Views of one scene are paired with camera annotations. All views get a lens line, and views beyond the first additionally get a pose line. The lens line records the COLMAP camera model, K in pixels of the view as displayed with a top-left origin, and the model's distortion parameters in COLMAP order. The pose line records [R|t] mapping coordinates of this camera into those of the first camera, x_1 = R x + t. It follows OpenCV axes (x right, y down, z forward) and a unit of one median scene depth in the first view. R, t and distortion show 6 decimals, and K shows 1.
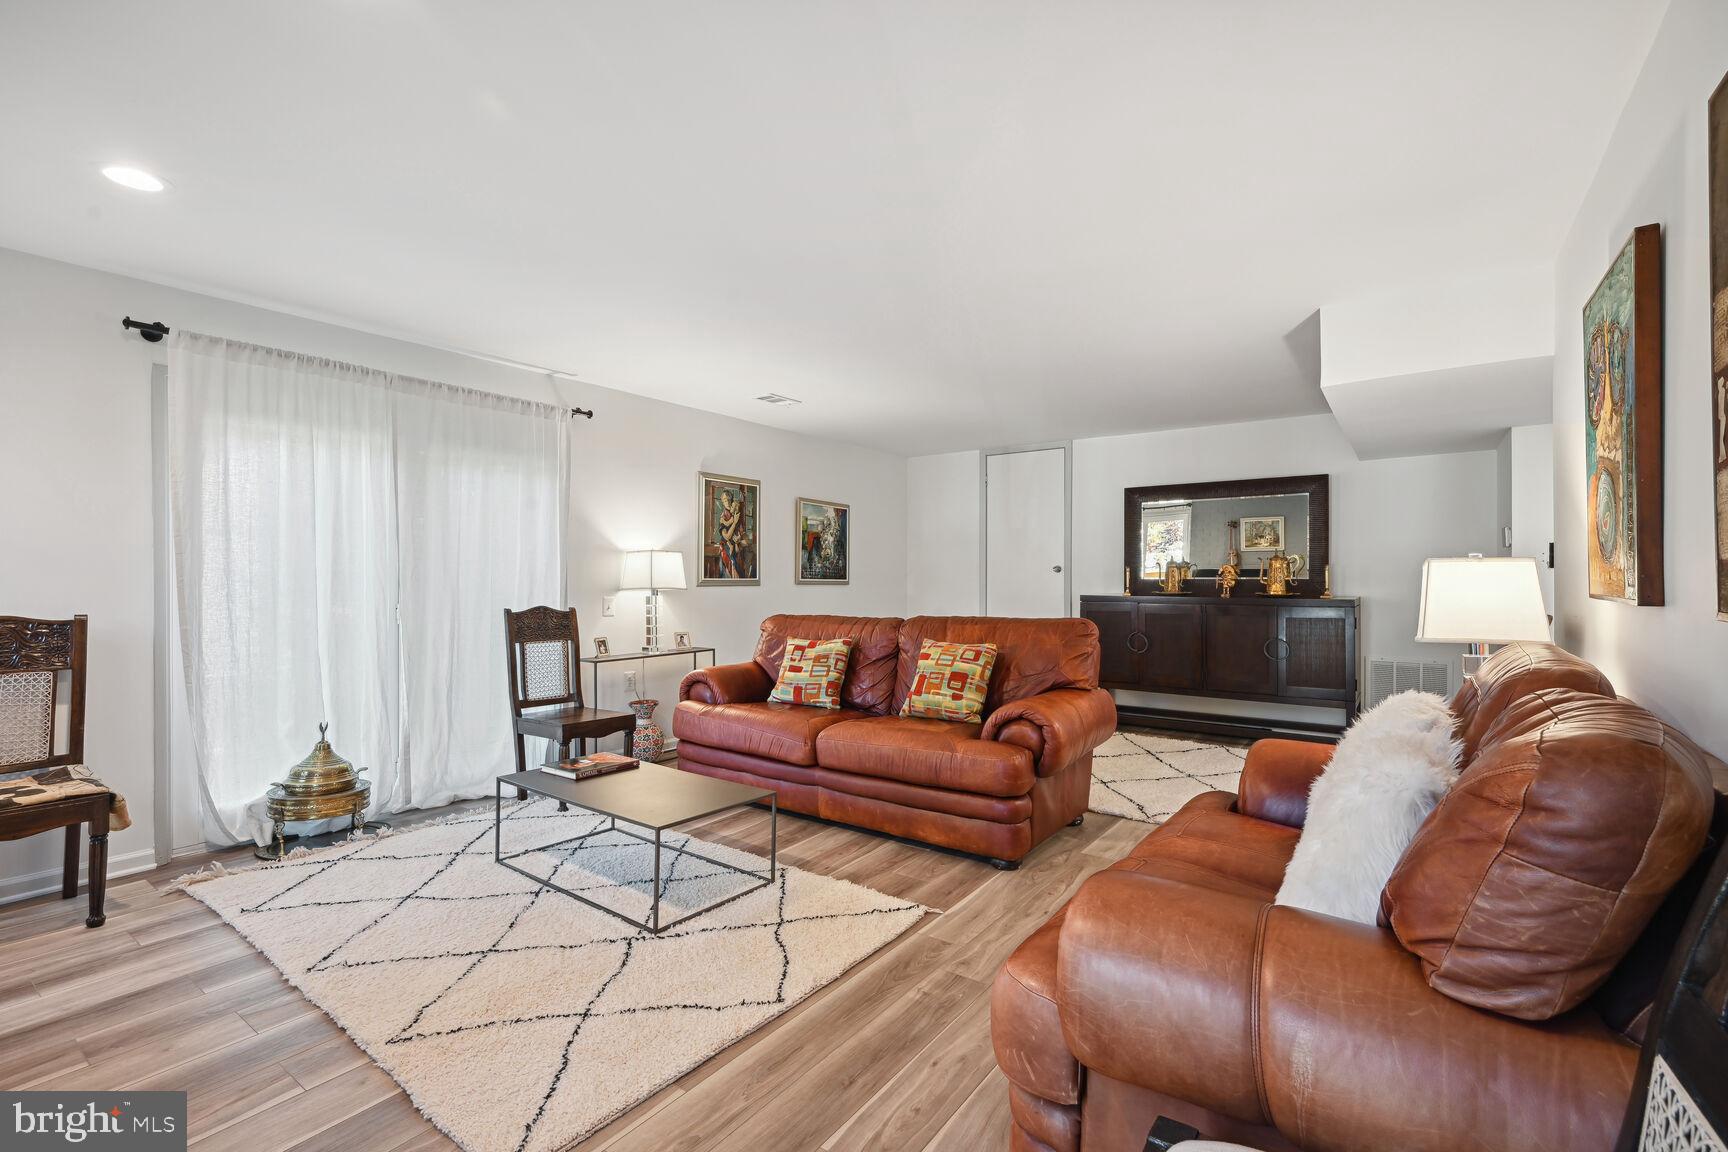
lens RADIAL K [[772.0, 0, 866.5], [0, 772.0, 581.4], [0, 0, 1]] dist [-0.004866, -0.000228]
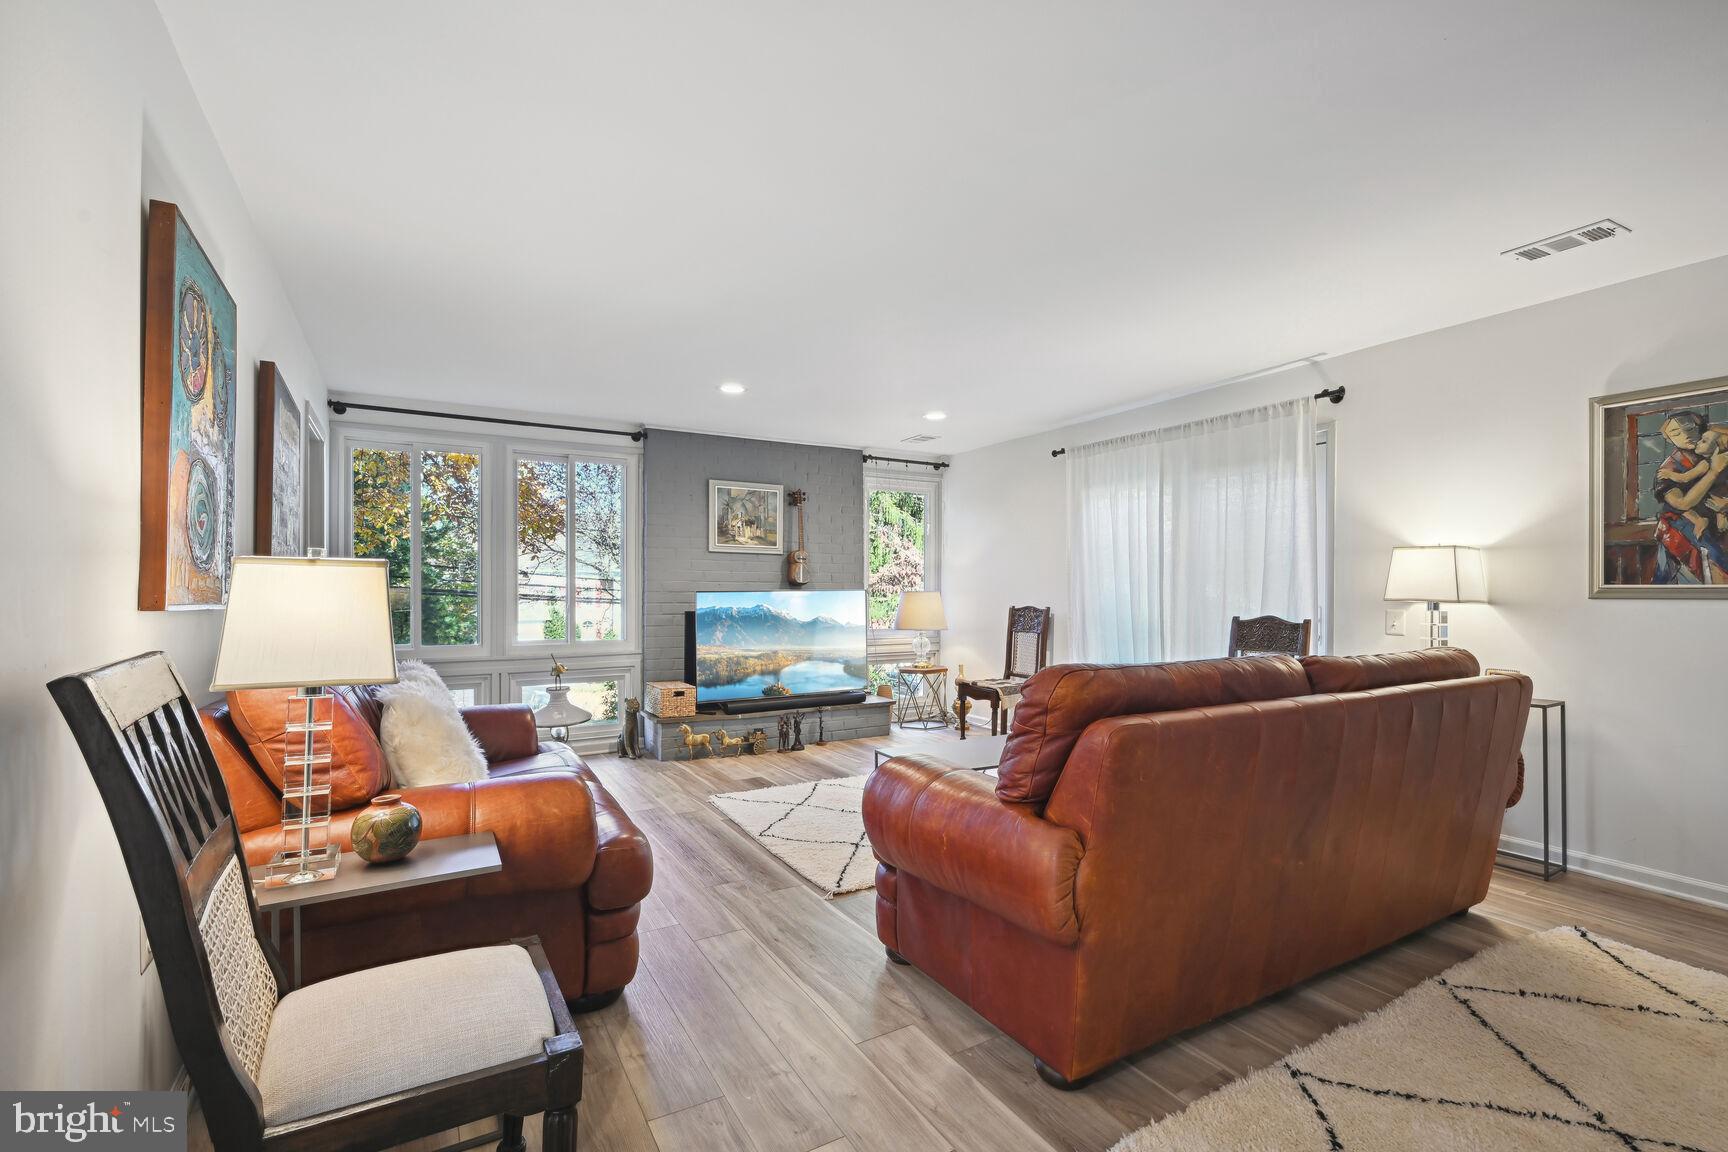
lens RADIAL K [[772.0, 0, 862.0], [0, 772.0, 581.2], [0, 0, 1]] dist [-0.004866, -0.000228]
pose [[-0.414075, -0.008577, -0.910202, 0.684820], [0.001404, 0.999948, -0.010061, -0.002263], [0.910242, -0.005444, -0.414041, 0.964400]]
